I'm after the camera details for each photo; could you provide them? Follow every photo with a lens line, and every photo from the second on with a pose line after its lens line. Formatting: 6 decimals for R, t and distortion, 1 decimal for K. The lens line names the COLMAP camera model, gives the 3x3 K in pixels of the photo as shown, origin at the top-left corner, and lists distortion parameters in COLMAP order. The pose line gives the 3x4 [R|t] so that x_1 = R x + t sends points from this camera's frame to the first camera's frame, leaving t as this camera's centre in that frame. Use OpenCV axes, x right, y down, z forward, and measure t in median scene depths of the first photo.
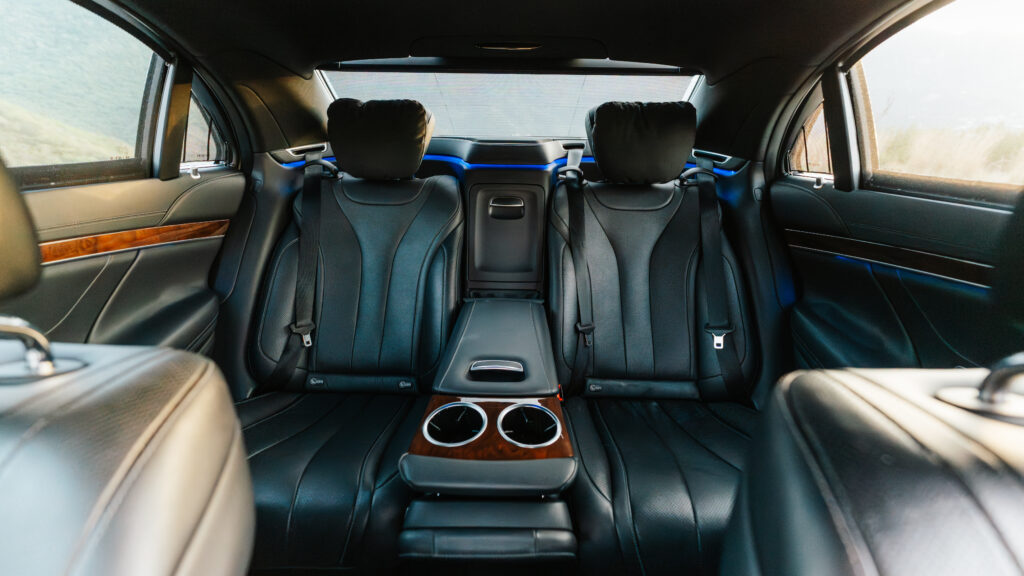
lens RADIAL K [[394.7, 0, 512.0], [0, 394.7, 288.0], [0, 0, 1]] dist [-0.000653, -0.000031]
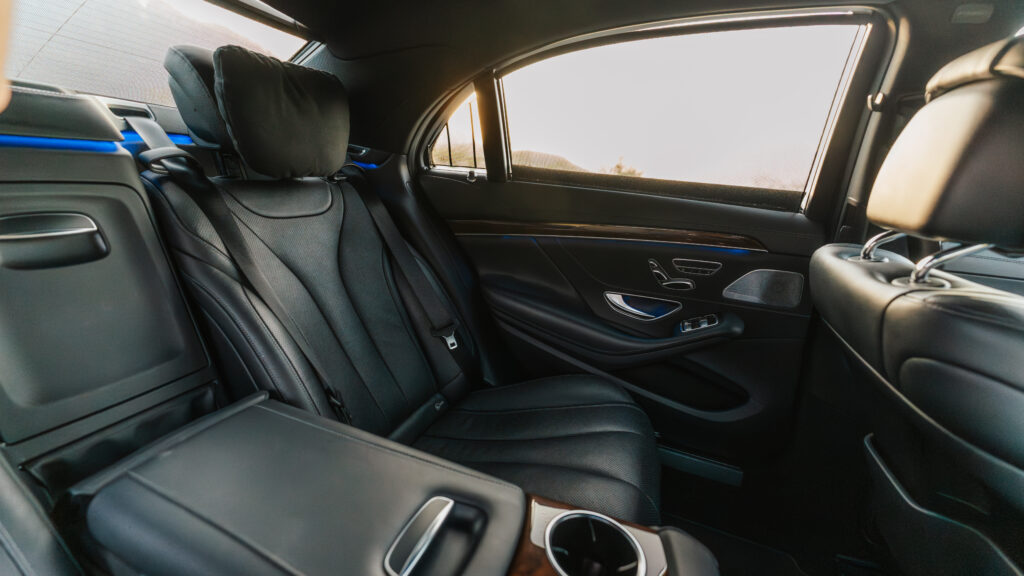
lens RADIAL K [[394.7, 0, 512.0], [0, 394.7, 288.0], [0, 0, 1]] dist [-0.000653, -0.000031]
pose [[0.366361, -0.256333, 0.894468, -0.230975], [0.251566, 0.952791, 0.170010, -0.106947], [-0.895821, 0.162733, 0.413550, 0.415237]]
